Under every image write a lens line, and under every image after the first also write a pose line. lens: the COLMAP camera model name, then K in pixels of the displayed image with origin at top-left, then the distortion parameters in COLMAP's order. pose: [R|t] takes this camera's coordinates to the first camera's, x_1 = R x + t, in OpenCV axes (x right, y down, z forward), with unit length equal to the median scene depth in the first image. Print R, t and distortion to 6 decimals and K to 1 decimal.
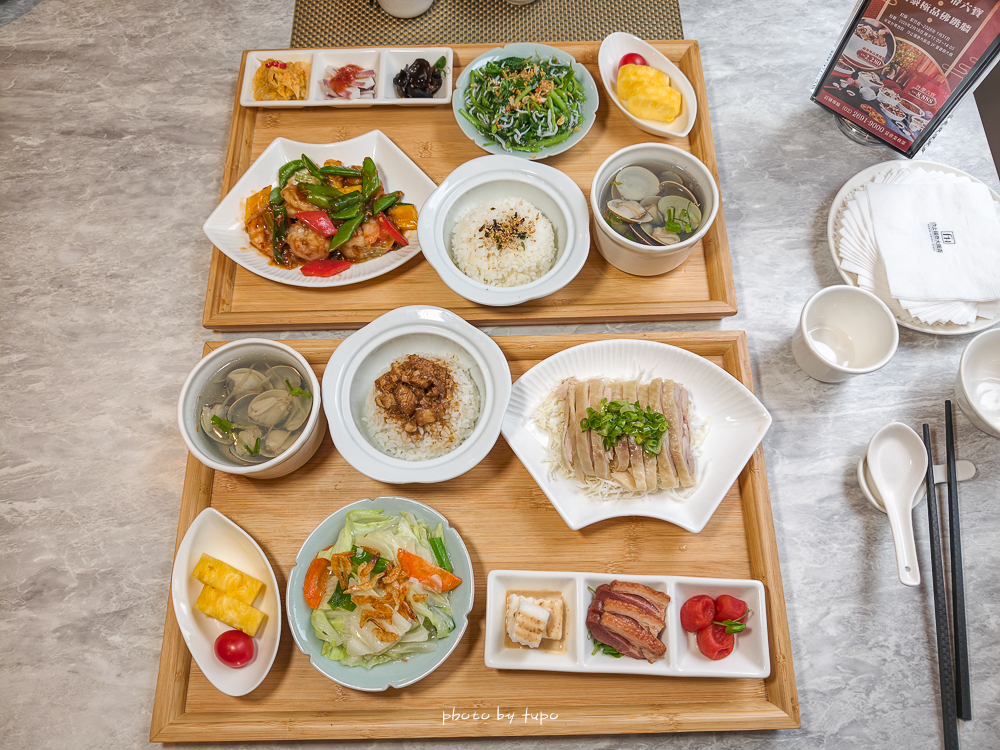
lens RADIAL K [[685.0, 0, 500.0], [0, 685.0, 375.0], [0, 0, 1]] dist [-0.020145, 0.001193]
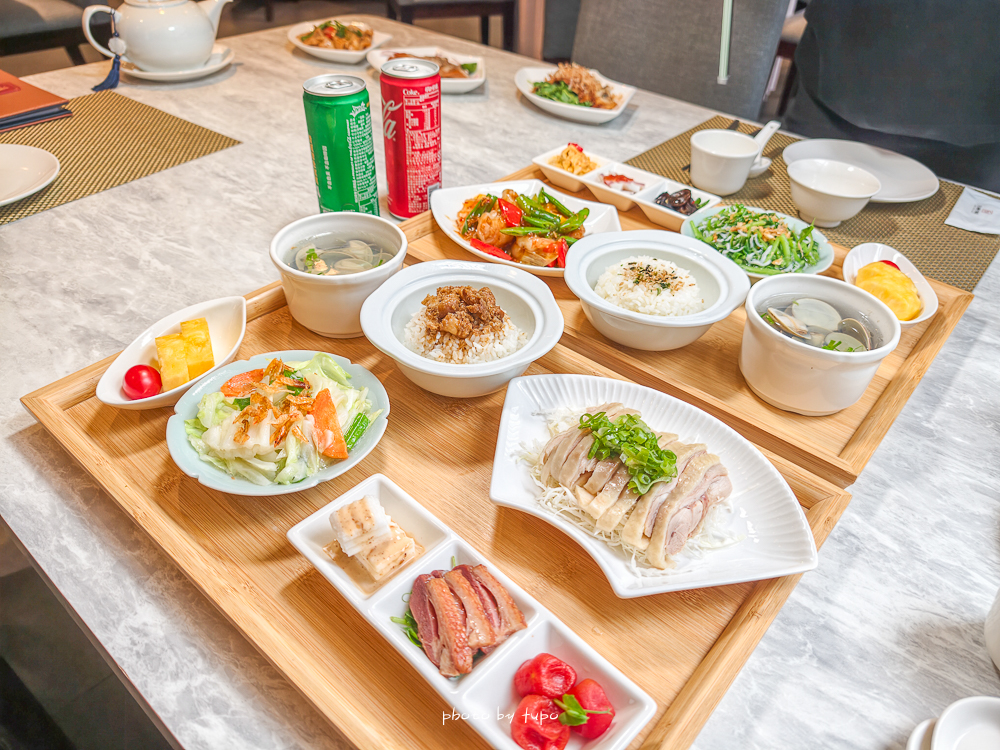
lens RADIAL K [[685.0, 0, 500.0], [0, 685.0, 375.0], [0, 0, 1]] dist [-0.020145, 0.001193]
pose [[0.751747, 0.467416, -0.465187, 0.397415], [-0.631569, 0.713259, -0.303944, 0.344601], [0.189731, 0.522287, 0.831395, 0.277255]]
